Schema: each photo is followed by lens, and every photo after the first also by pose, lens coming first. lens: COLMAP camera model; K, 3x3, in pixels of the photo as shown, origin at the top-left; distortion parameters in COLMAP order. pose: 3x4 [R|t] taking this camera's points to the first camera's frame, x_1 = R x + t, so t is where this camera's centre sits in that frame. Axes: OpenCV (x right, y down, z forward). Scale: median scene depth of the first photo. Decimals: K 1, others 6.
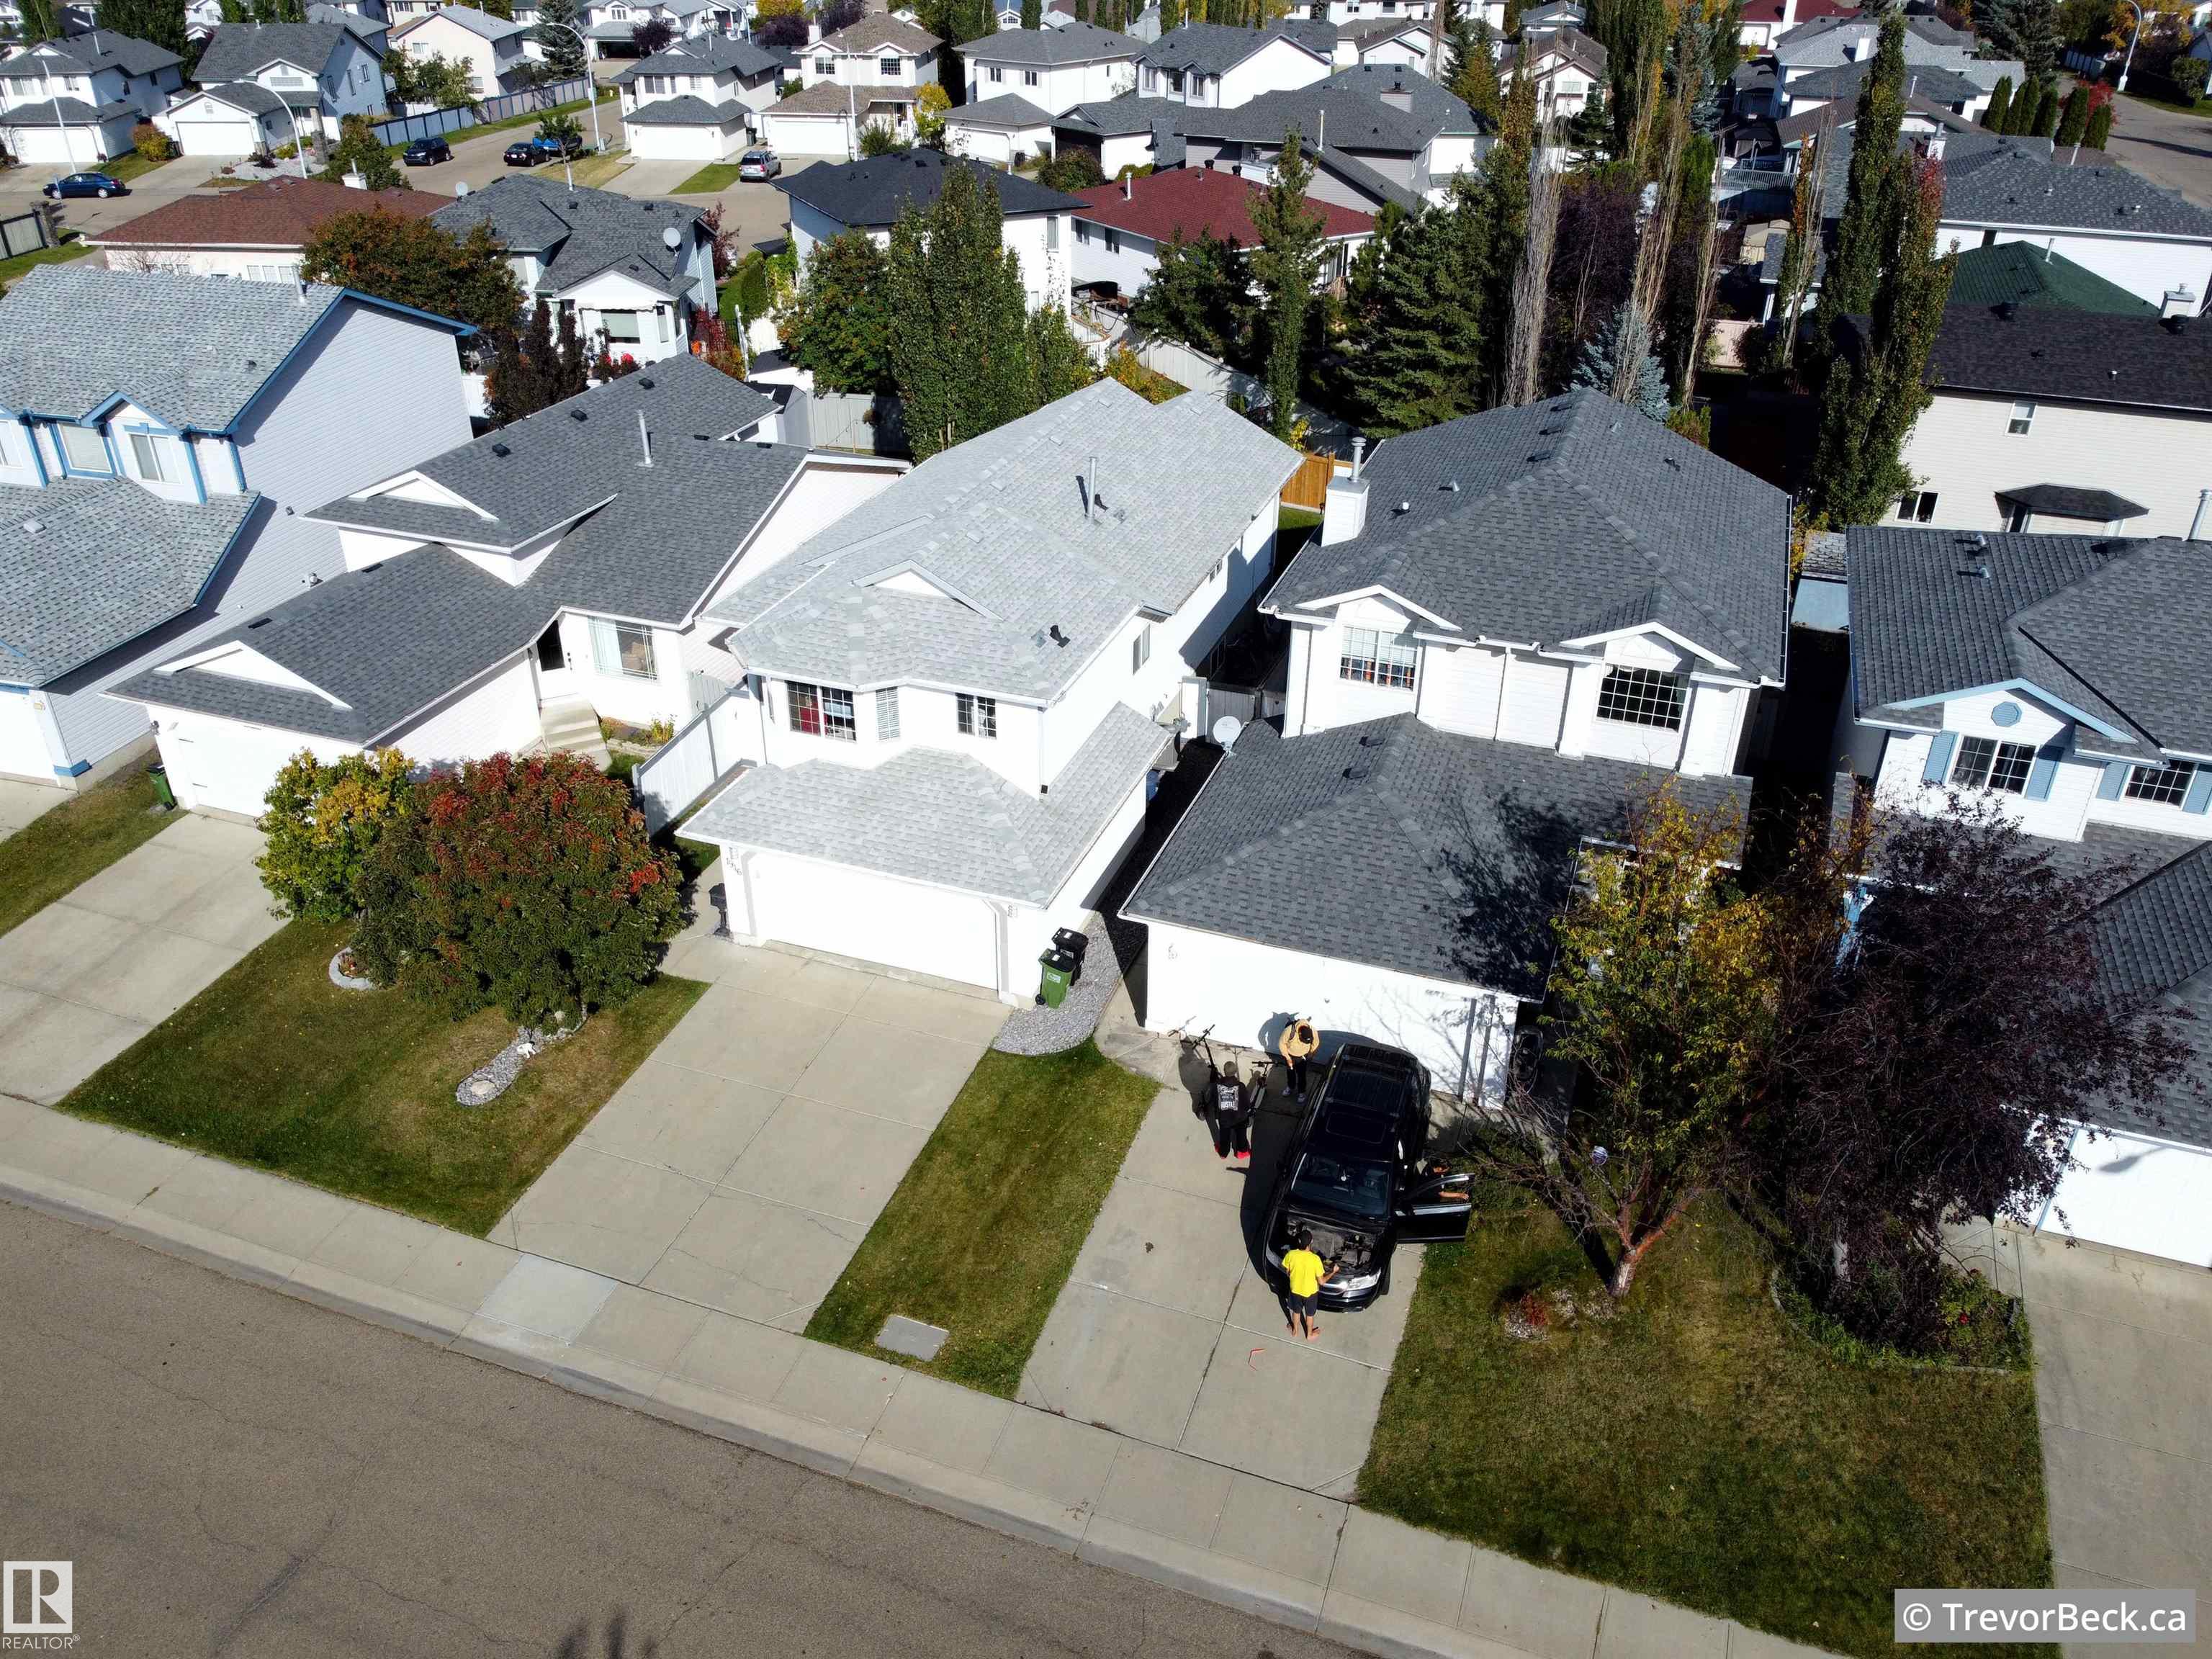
lens RADIAL K [[1678.4, 0, 1104.0], [0, 1678.4, 831.3], [0, 0, 1]] dist [0.003238, -0.005656]
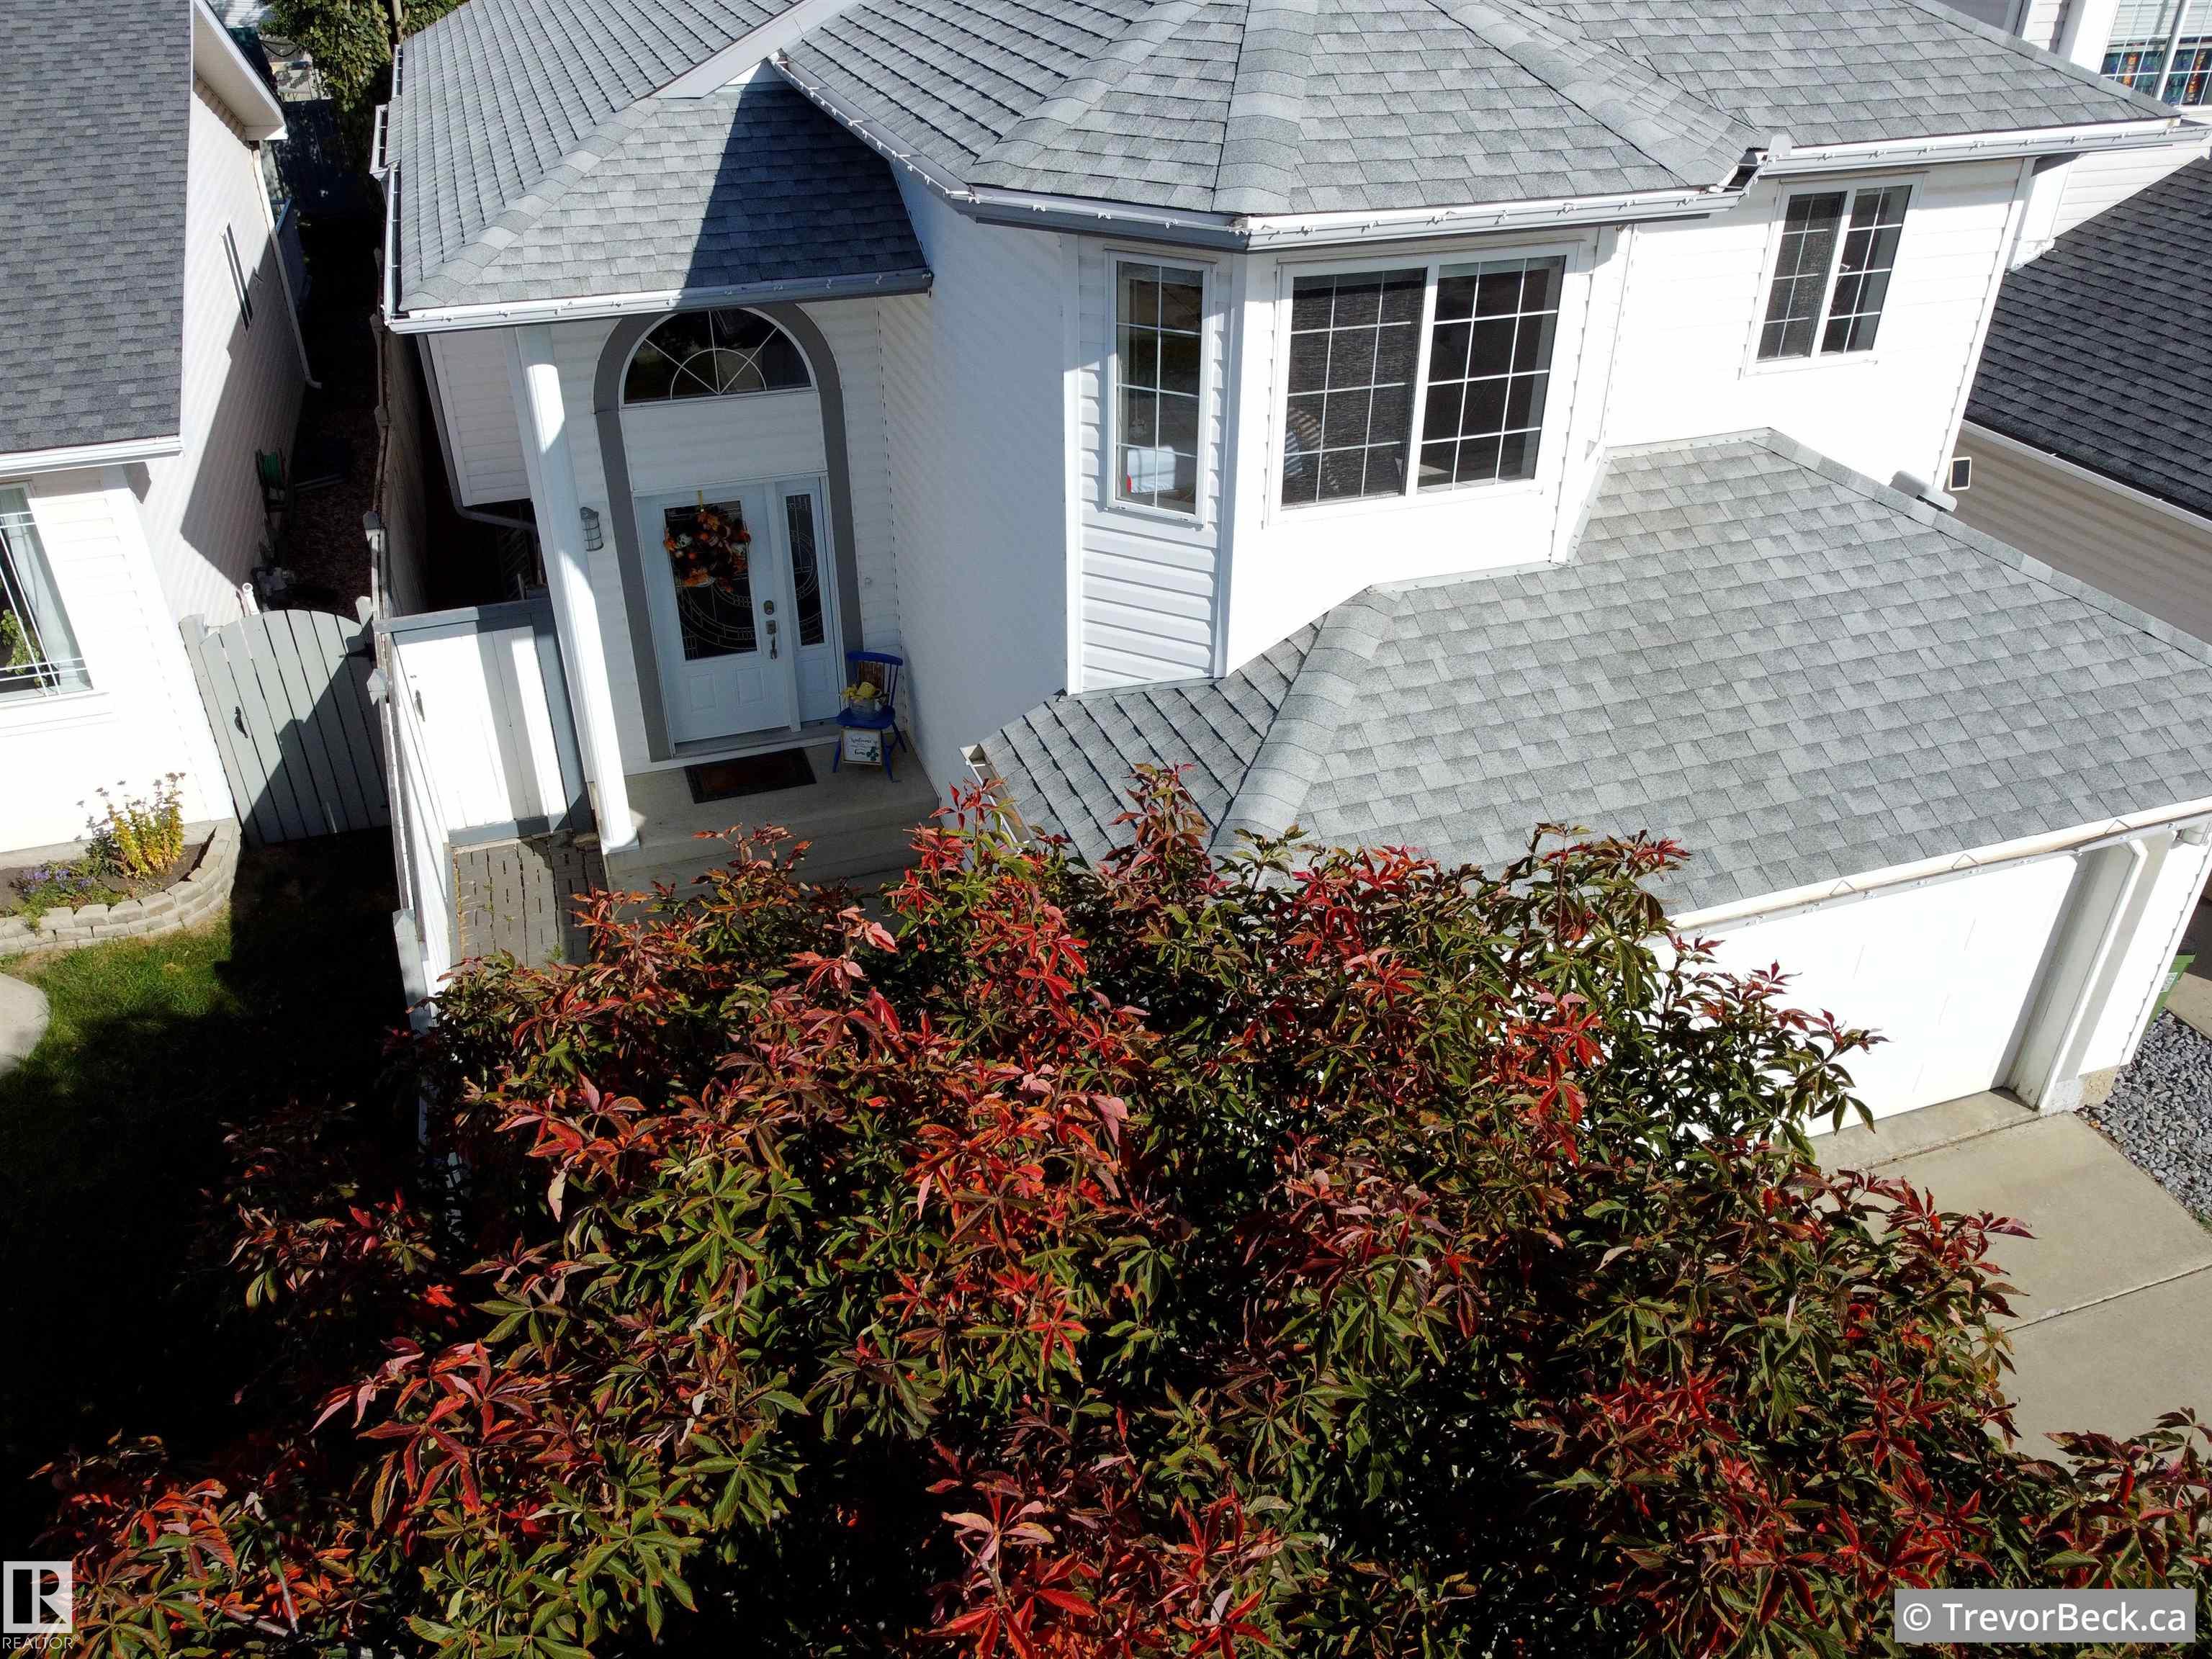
lens RADIAL K [[1678.4, 0, 1106.7], [0, 1678.4, 836.1], [0, 0, 1]] dist [0.003238, -0.005656]
pose [[0.770508, -0.342656, 0.537499, -0.357048], [0.322396, 0.936911, 0.135125, -0.055385], [-0.549890, 0.069172, 0.832368, 0.793002]]
